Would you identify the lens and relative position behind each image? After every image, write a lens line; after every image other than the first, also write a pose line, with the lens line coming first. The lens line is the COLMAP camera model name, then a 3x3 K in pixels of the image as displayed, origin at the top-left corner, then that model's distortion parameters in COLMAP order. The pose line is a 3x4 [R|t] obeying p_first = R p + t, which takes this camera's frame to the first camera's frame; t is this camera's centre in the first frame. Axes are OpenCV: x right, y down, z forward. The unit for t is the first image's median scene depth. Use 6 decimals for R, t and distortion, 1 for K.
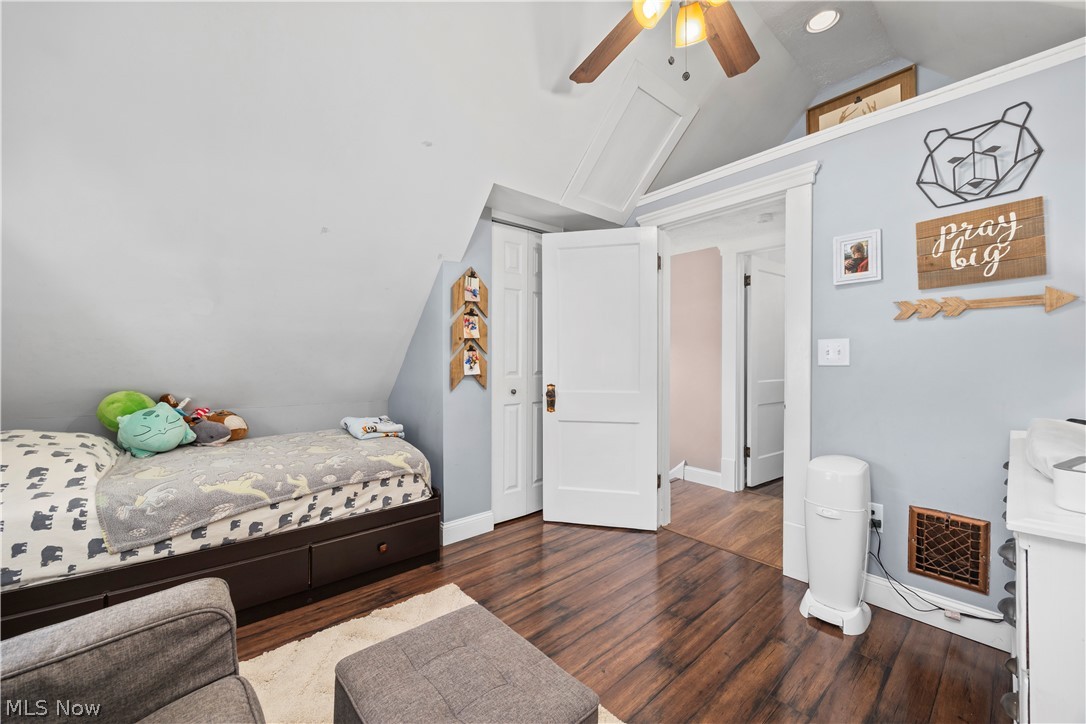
lens RADIAL K [[426.1, 0, 545.4], [0, 426.1, 362.4], [0, 0, 1]] dist [-0.000677, -0.000548]
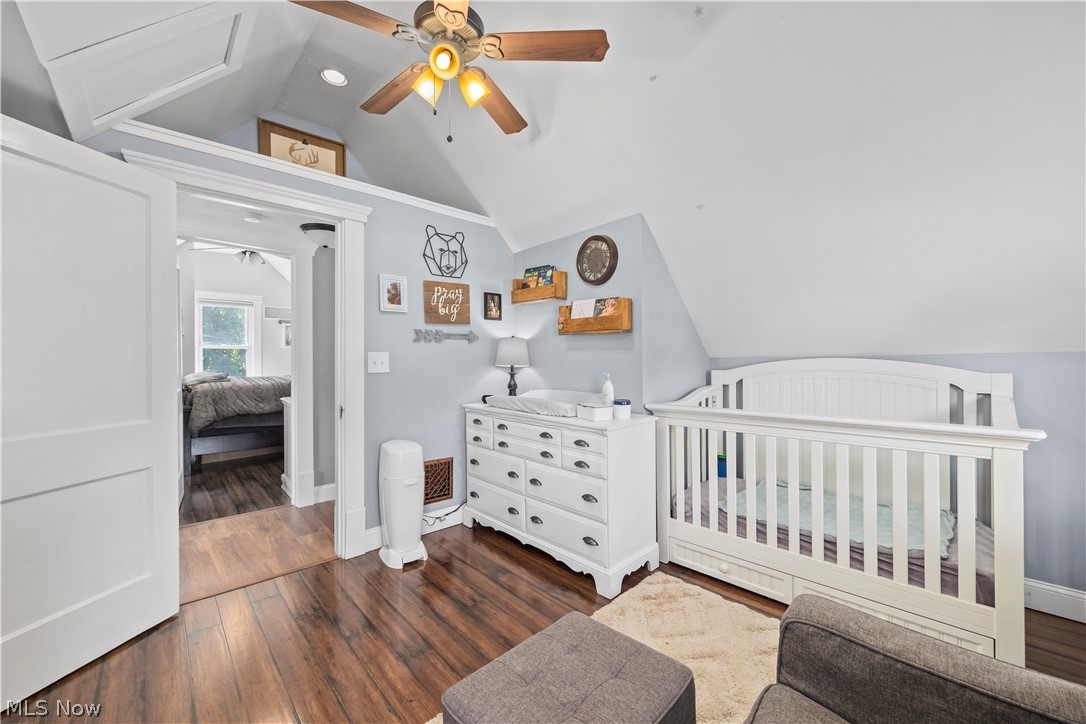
lens RADIAL K [[426.1, 0, 544.3], [0, 426.1, 358.2], [0, 0, 1]] dist [-0.000677, -0.000548]
pose [[-0.047160, 0.000261, 0.998887, -0.751747], [0.003124, 0.999995, -0.000113, -0.041523], [-0.998882, 0.003116, -0.047161, 0.668136]]
